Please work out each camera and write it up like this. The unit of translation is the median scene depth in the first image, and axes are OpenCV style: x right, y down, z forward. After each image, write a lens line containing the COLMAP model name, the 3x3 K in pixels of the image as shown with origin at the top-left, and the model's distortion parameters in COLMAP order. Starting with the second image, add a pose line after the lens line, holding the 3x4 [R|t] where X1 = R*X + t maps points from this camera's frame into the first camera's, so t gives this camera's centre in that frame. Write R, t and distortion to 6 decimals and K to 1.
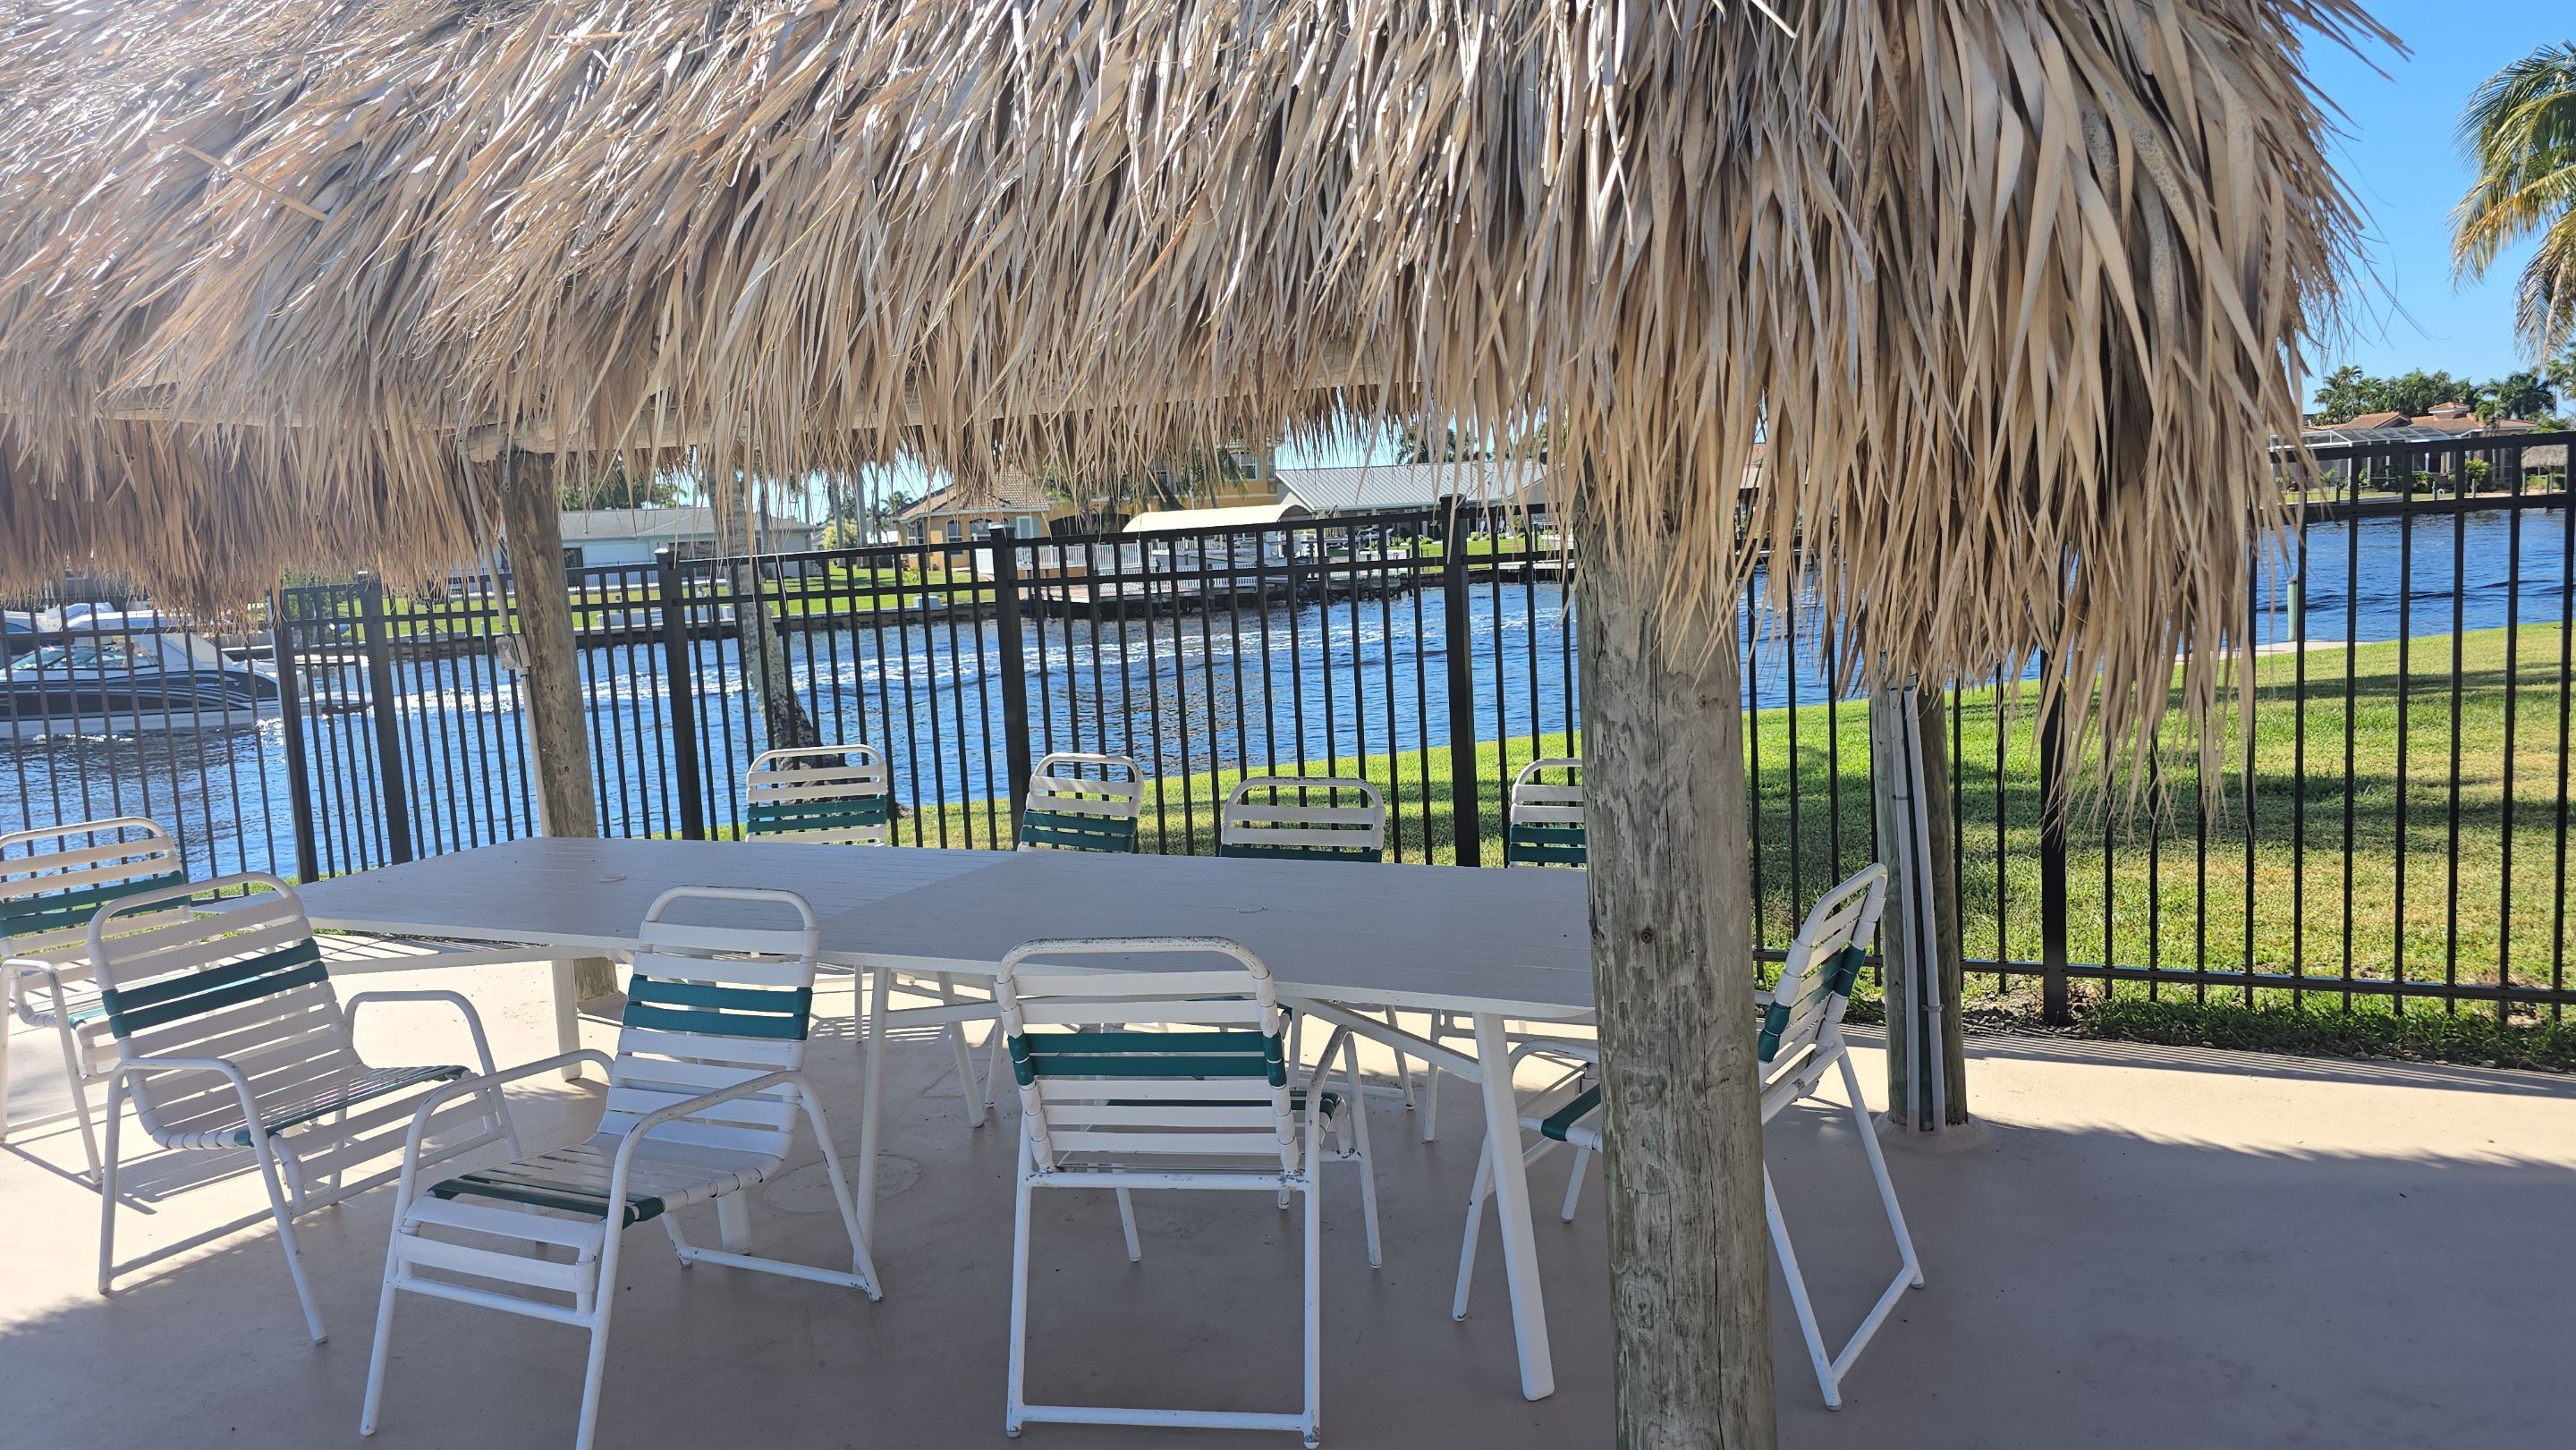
lens RADIAL K [[1807.9, 0, 1449.0], [0, 1807.9, 730.2], [0, 0, 1]] dist [0.041625, -0.037997]
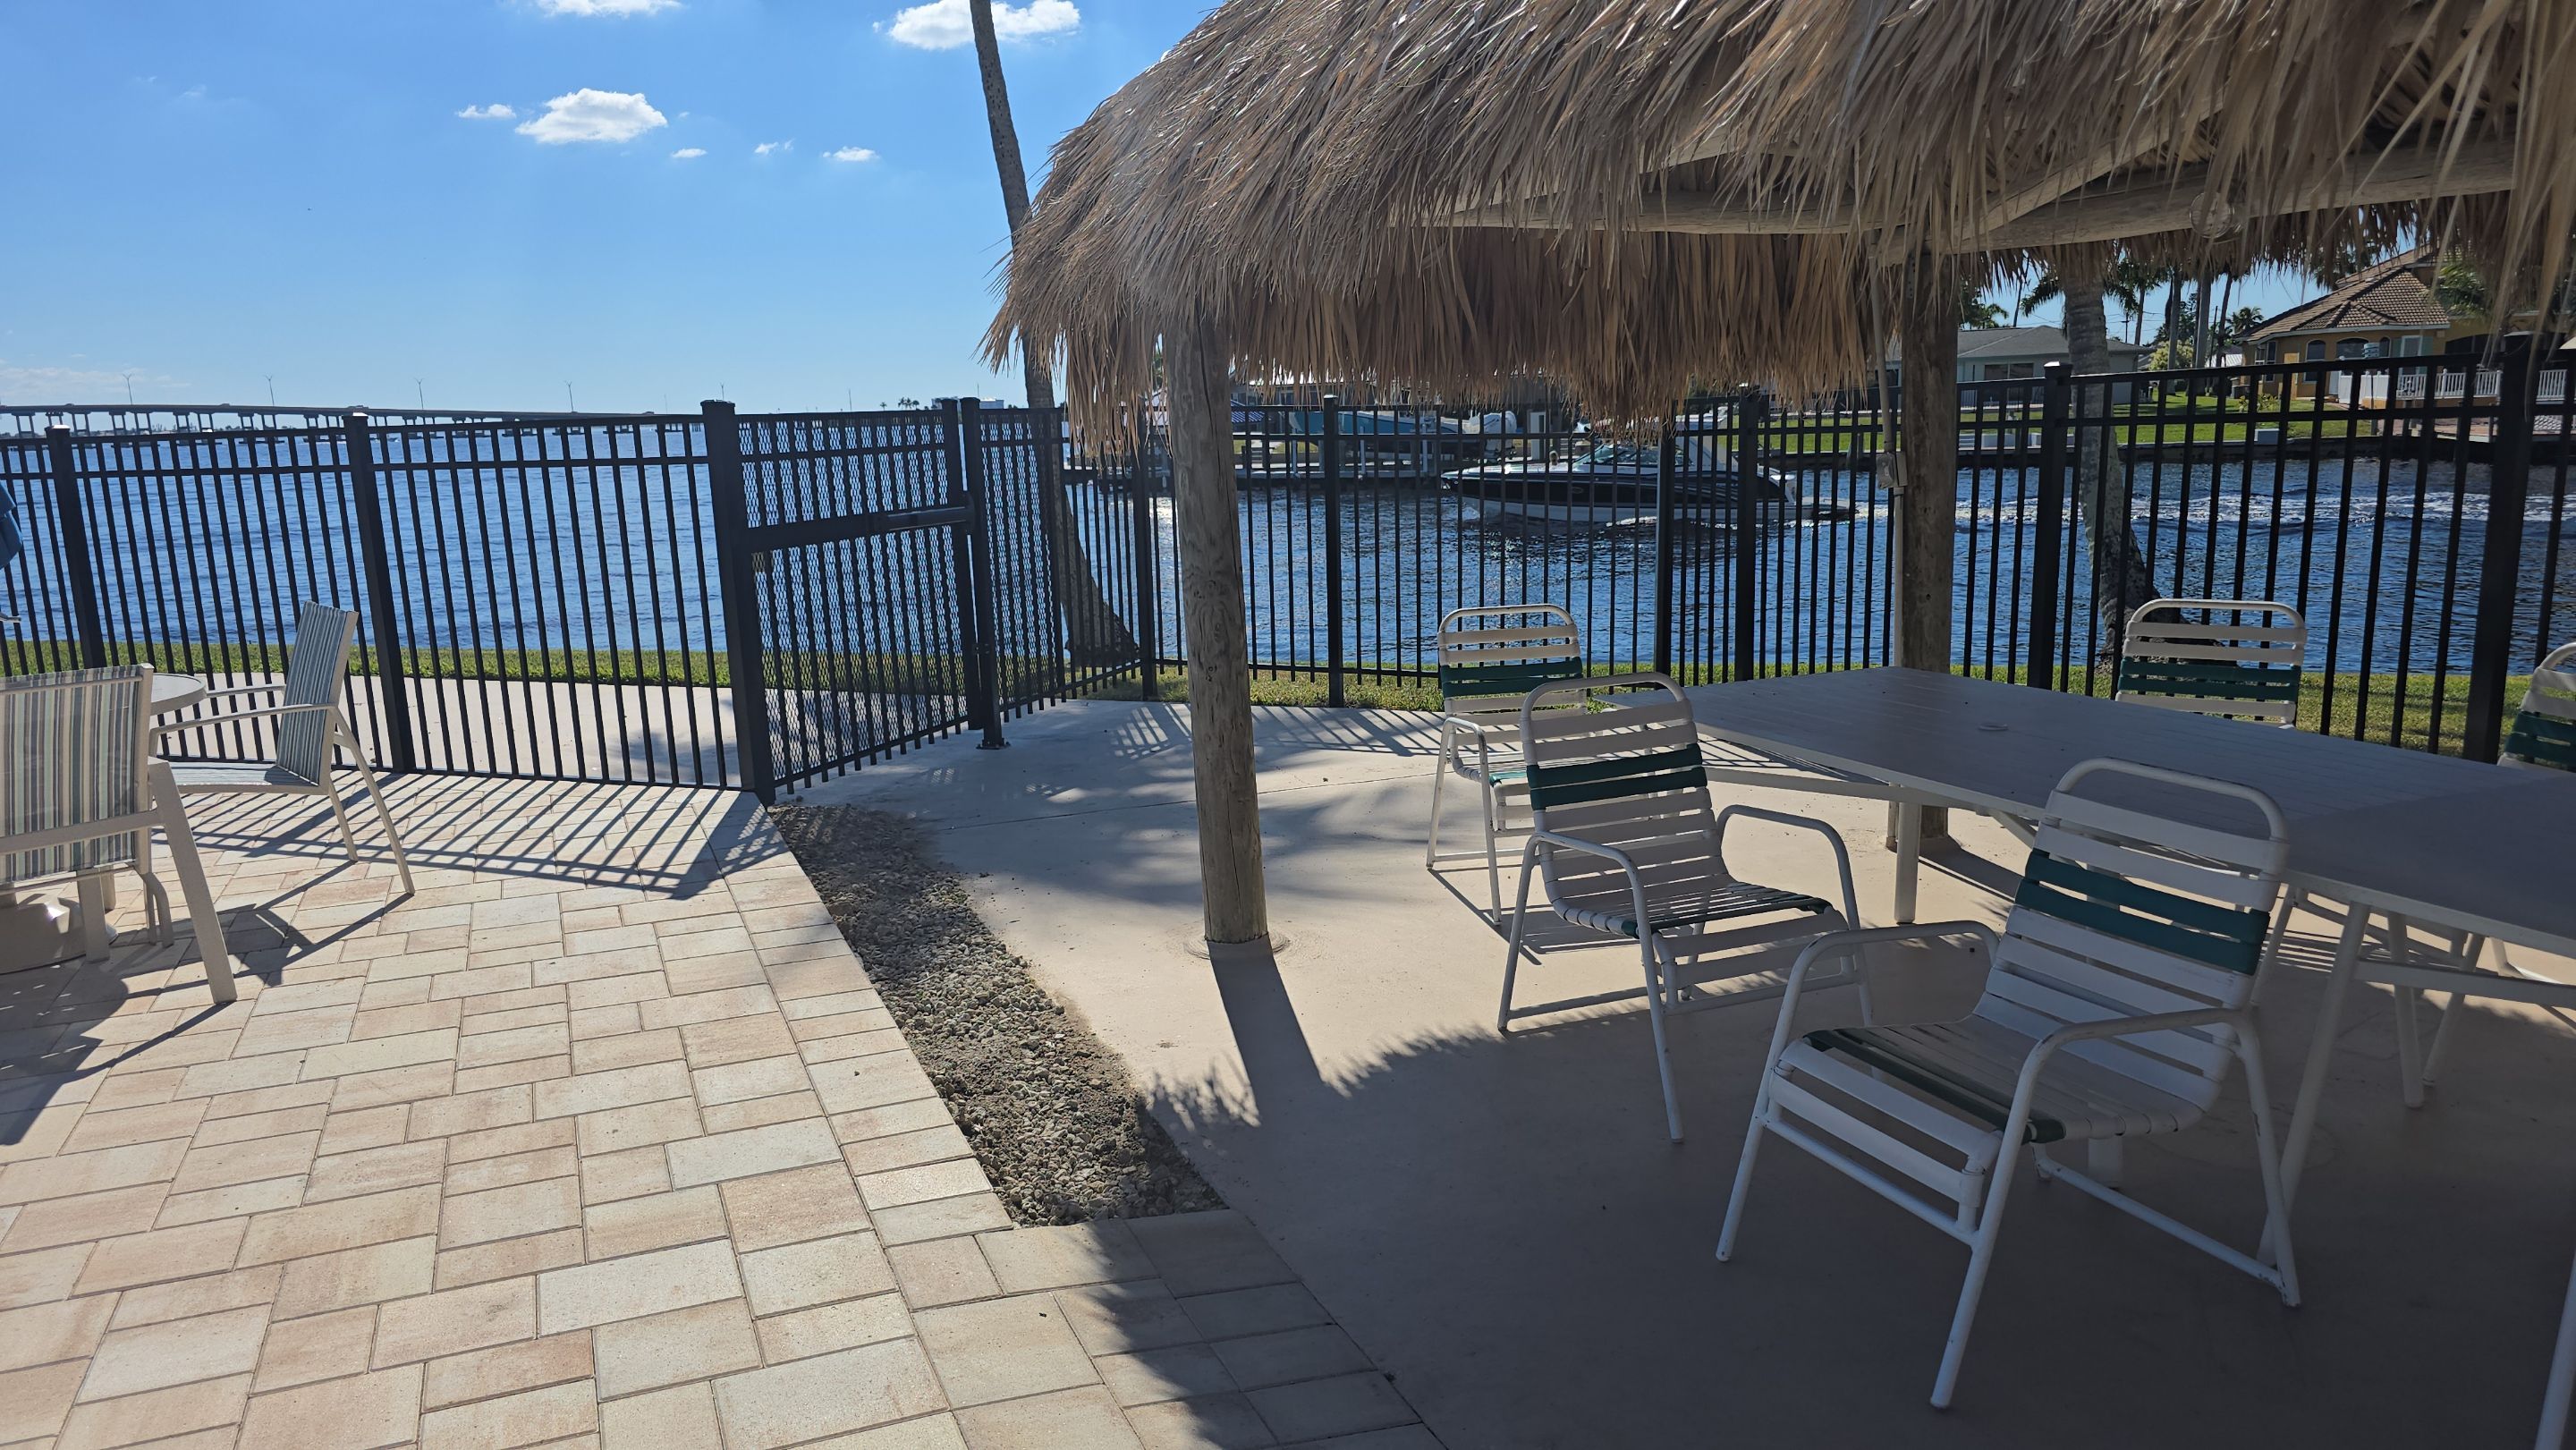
lens RADIAL K [[1713.4, 0, 1379.9], [0, 1713.4, 738.6], [0, 0, 1]] dist [0.074147, -0.089876]
pose [[0.771040, 0.150793, -0.618675, -0.165597], [-0.085975, 0.987313, 0.133494, -0.001641], [0.630955, -0.049738, 0.774223, 0.145168]]
